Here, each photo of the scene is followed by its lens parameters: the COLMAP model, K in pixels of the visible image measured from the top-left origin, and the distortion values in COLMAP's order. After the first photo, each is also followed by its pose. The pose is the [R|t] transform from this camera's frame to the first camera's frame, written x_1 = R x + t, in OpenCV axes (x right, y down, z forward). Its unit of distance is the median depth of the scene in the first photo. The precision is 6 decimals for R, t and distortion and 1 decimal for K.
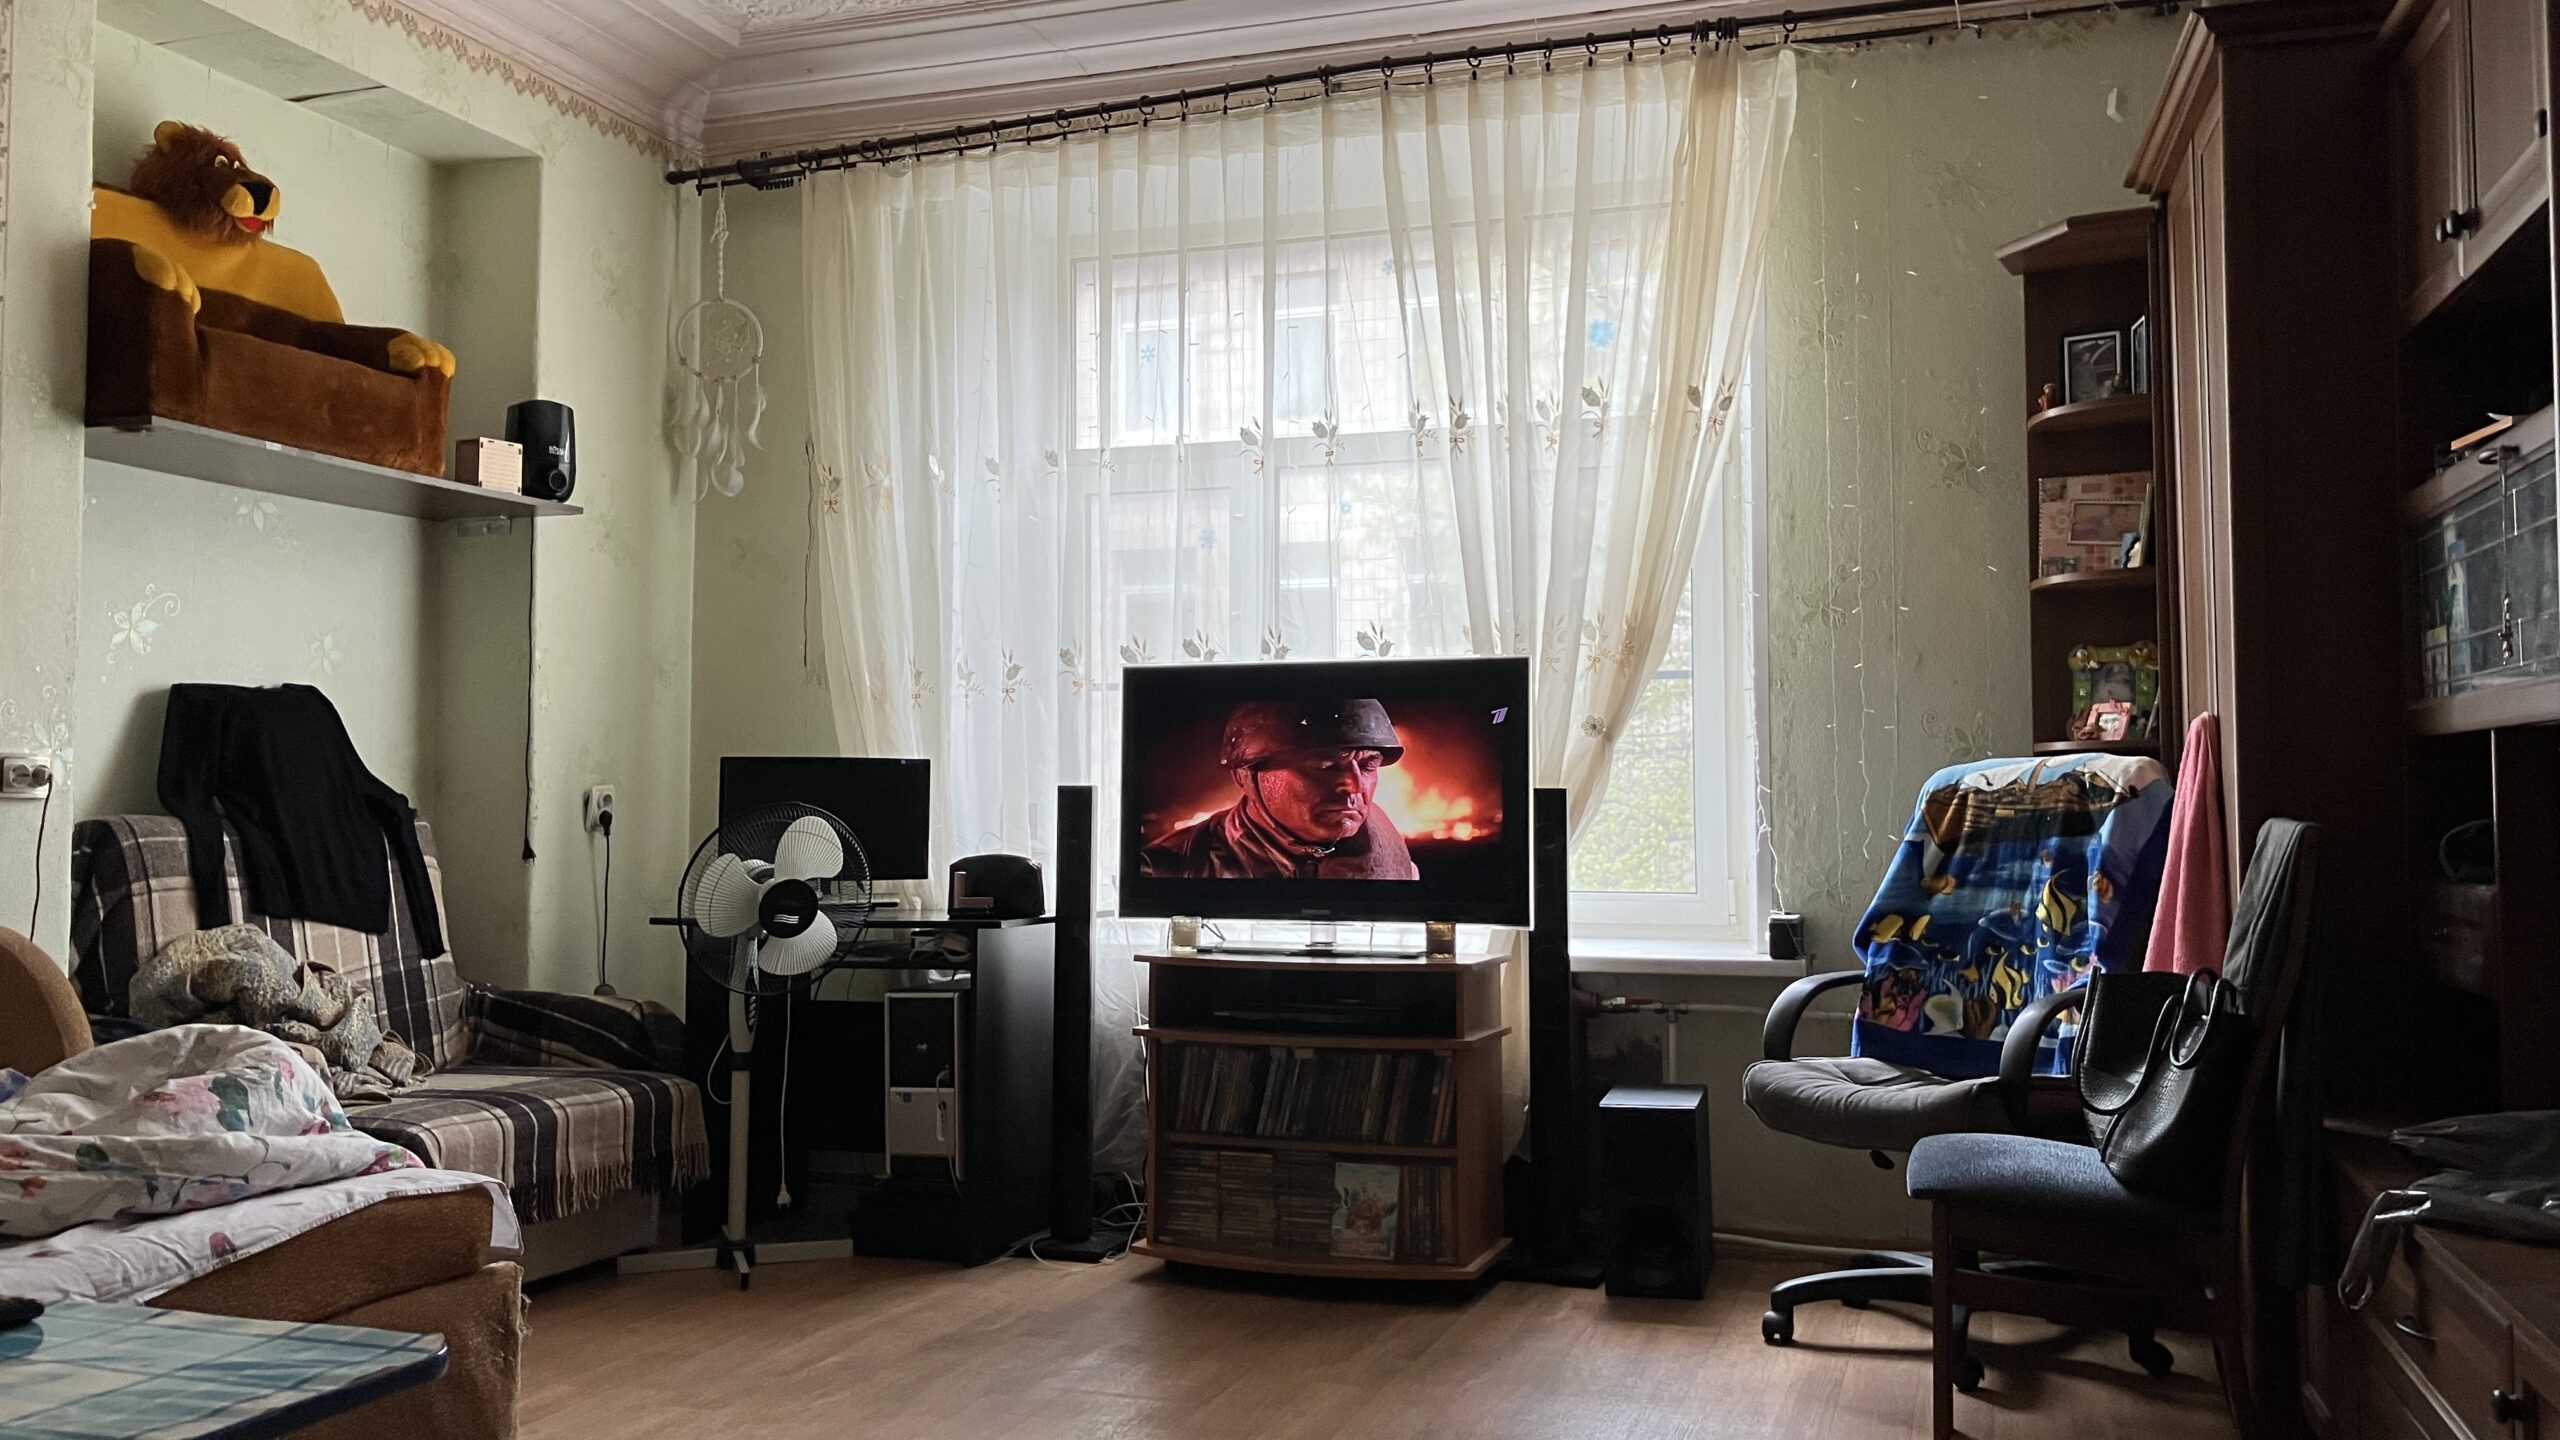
lens RADIAL K [[2074.0, 0, 1280.0], [0, 2074.0, 720.0], [0, 0, 1]] dist [0.000421, -0.005464]
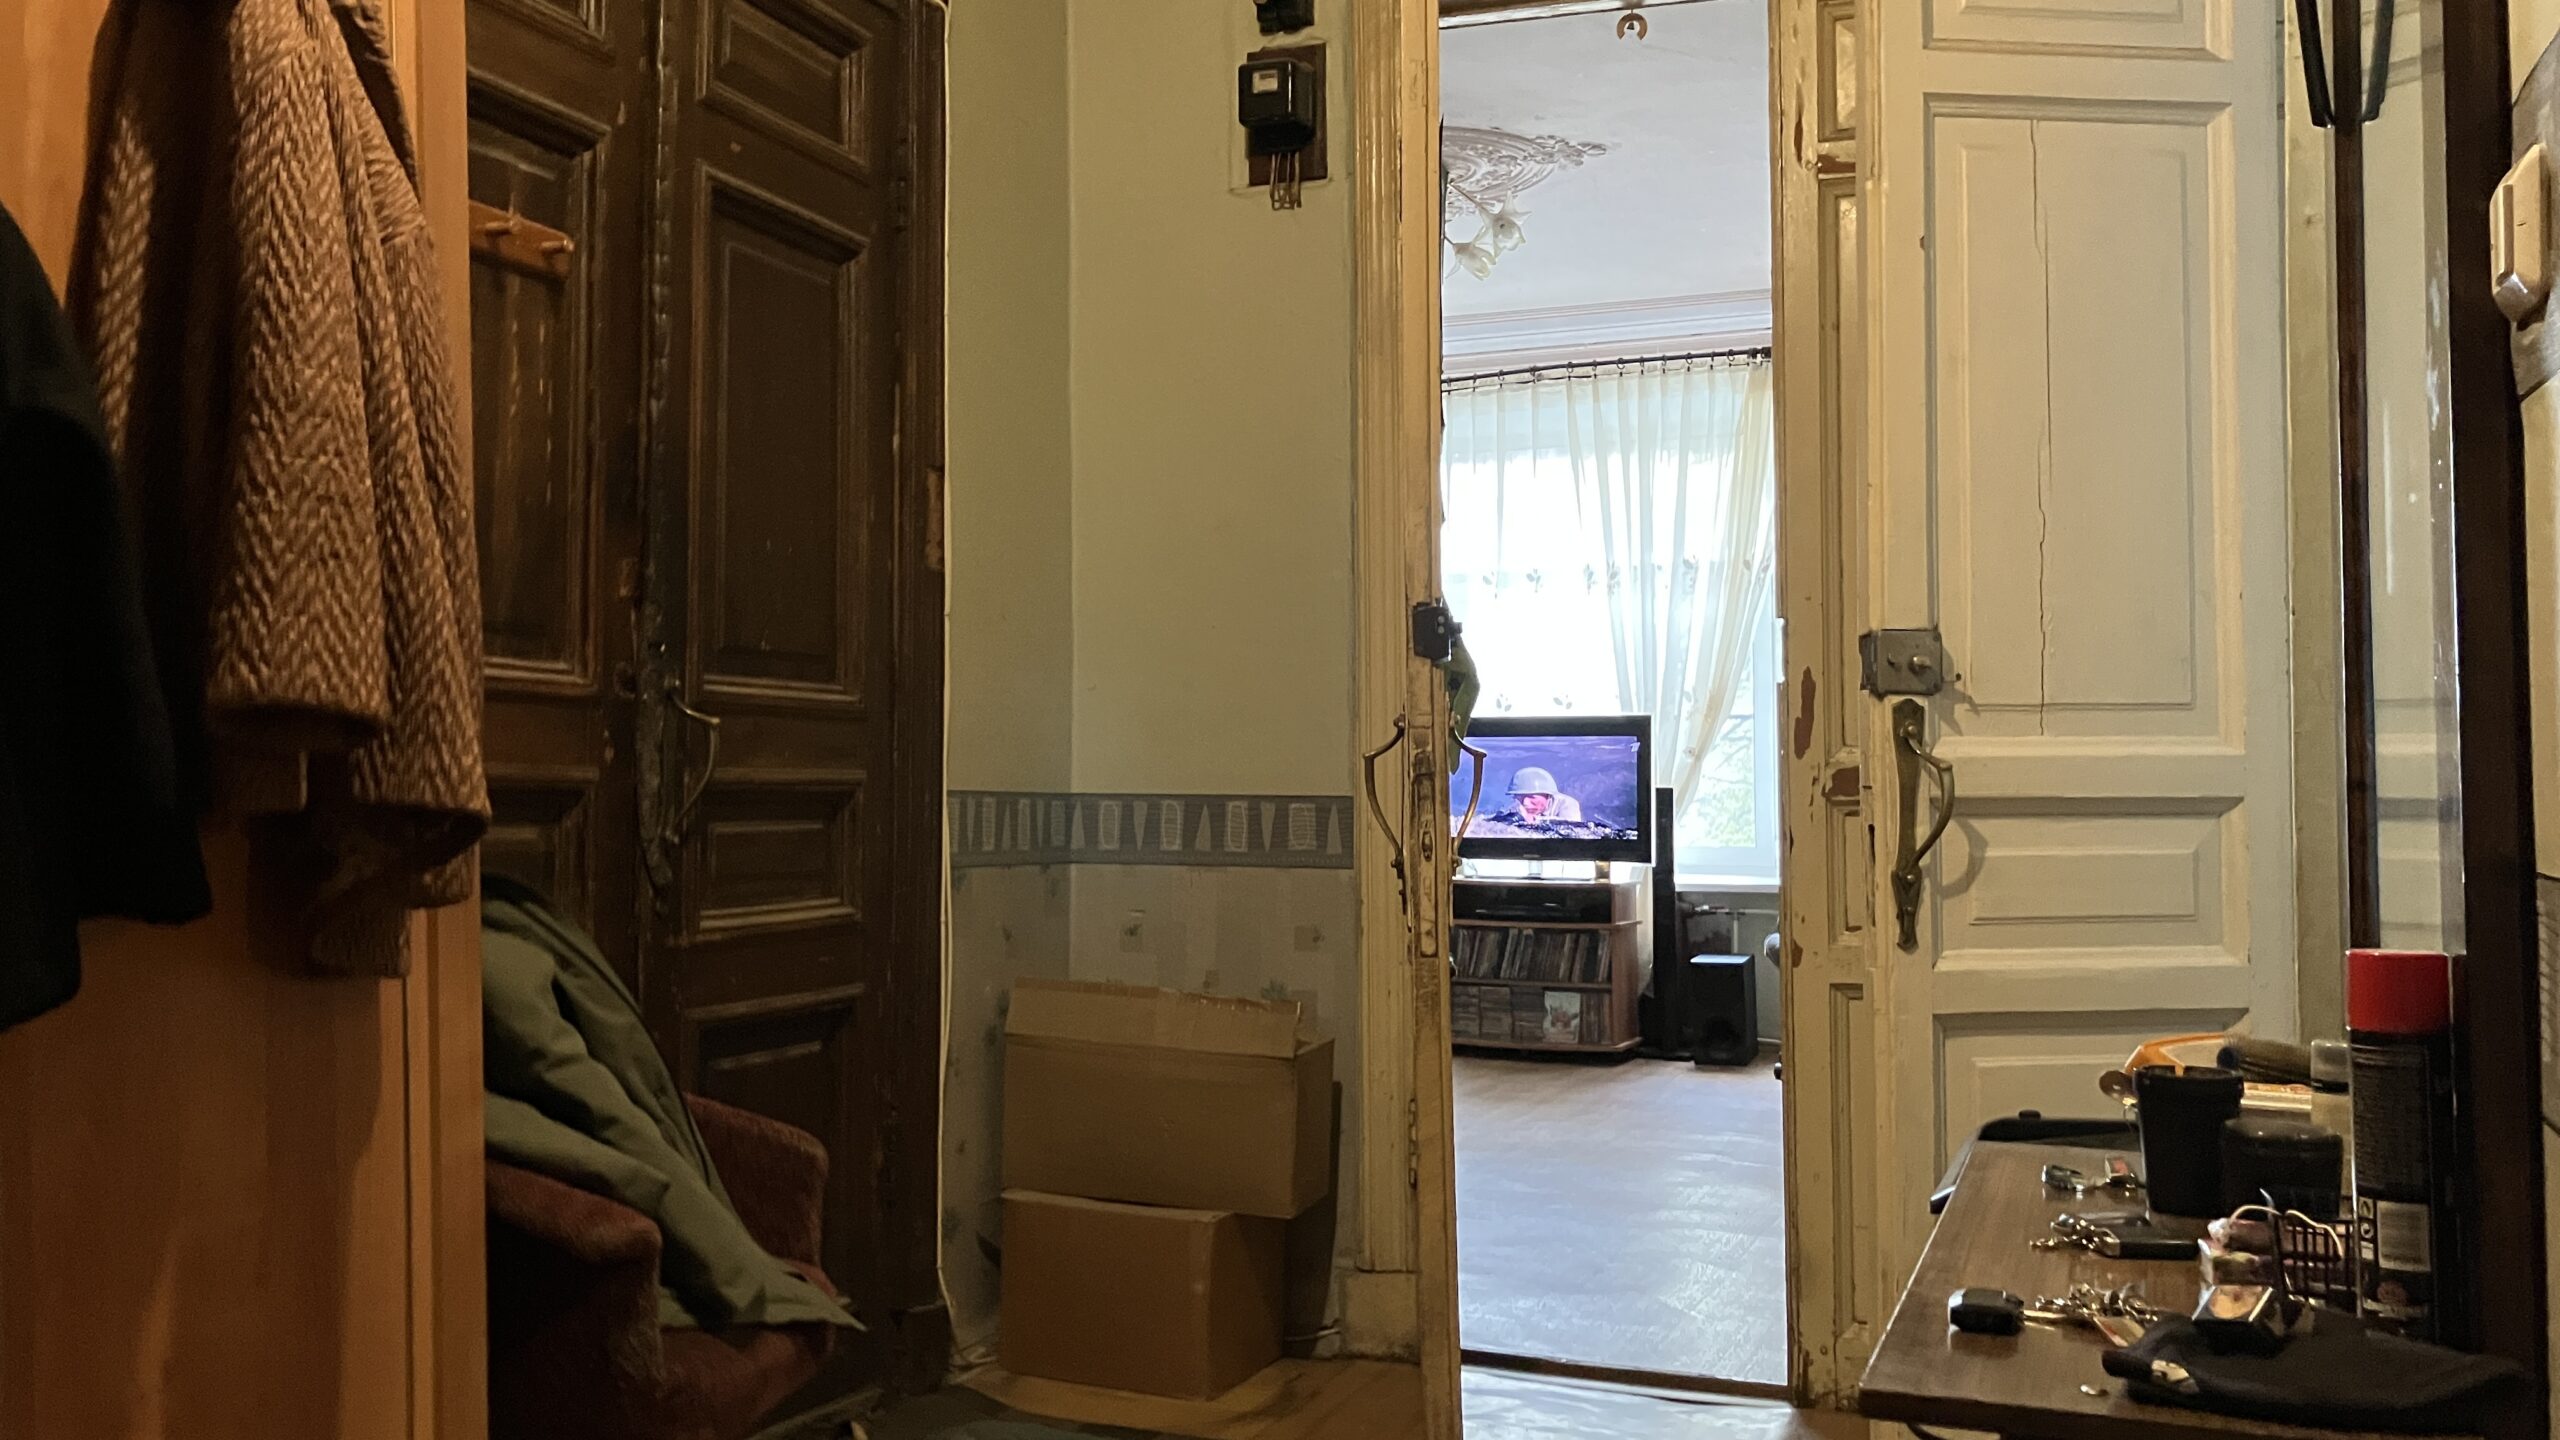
lens RADIAL K [[2074.0, 0, 1280.0], [0, 2074.0, 720.0], [0, 0, 1]] dist [0.000421, -0.005464]
pose [[0.997860, -0.001175, -0.065373, -0.082939], [0.002429, 0.999814, 0.019115, -0.059398], [0.065338, -0.019233, 0.997678, -0.800549]]
